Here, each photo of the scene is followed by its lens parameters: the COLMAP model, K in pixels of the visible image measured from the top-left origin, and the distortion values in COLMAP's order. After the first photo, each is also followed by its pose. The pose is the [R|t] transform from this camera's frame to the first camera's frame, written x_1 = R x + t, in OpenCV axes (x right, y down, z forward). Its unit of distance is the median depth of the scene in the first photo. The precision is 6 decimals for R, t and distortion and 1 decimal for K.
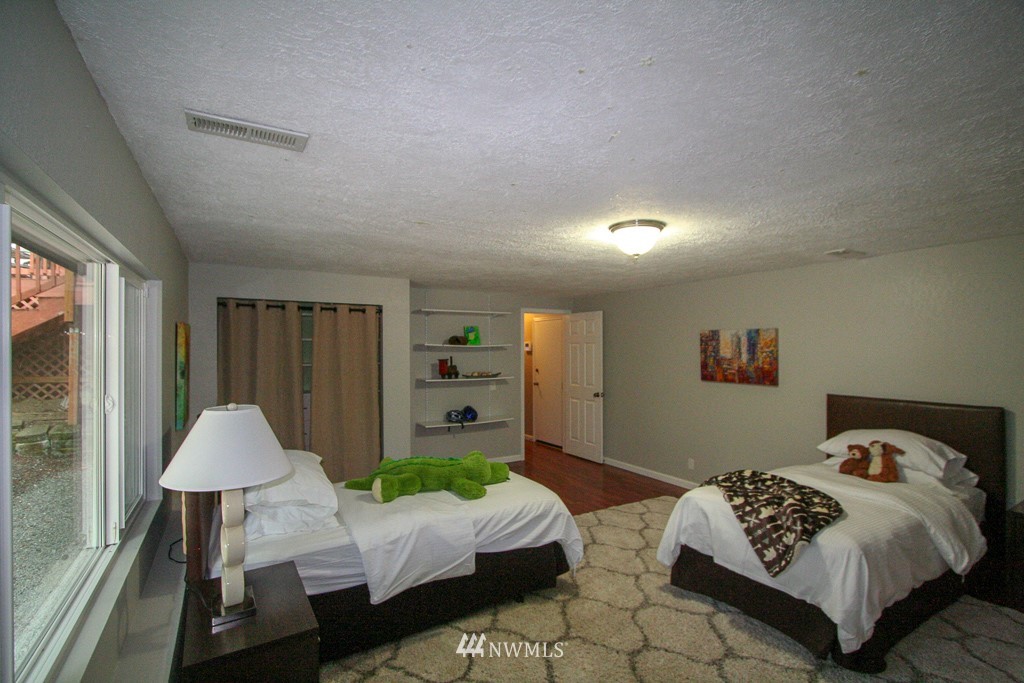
lens RADIAL K [[484.9, 0, 507.2], [0, 484.9, 340.7], [0, 0, 1]] dist [-0.002081, -0.000106]
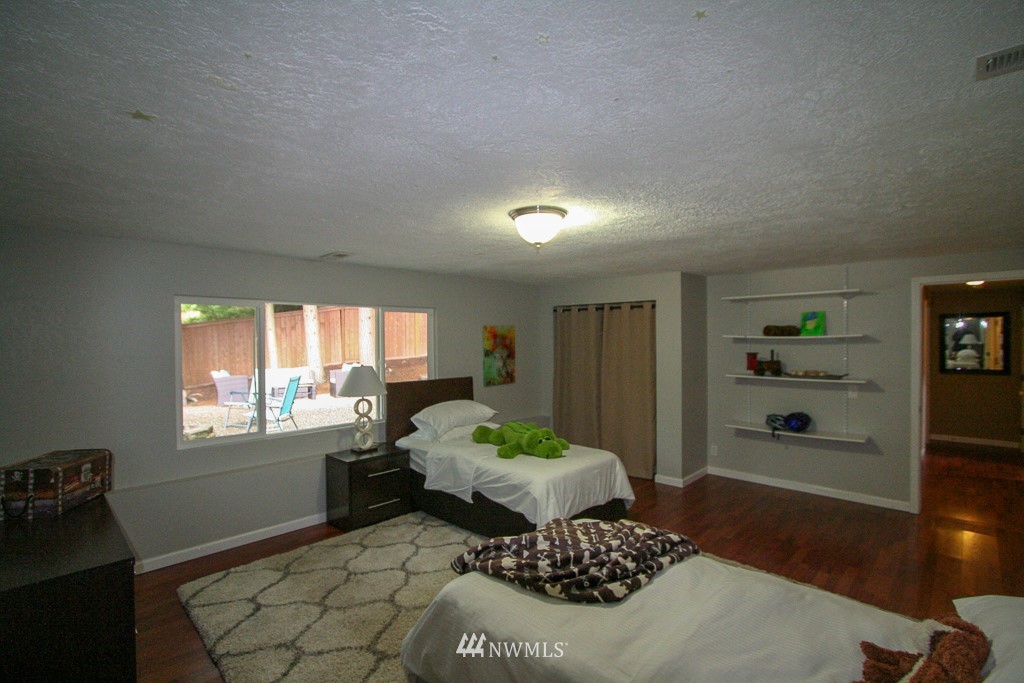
lens RADIAL K [[484.9, 0, 507.2], [0, 484.9, 340.7], [0, 0, 1]] dist [-0.002081, -0.000106]
pose [[0.222884, 0.004158, -0.974836, 0.717503], [0.016325, 0.999835, 0.007998, 0.002919], [0.974708, -0.017697, 0.222779, 0.439197]]
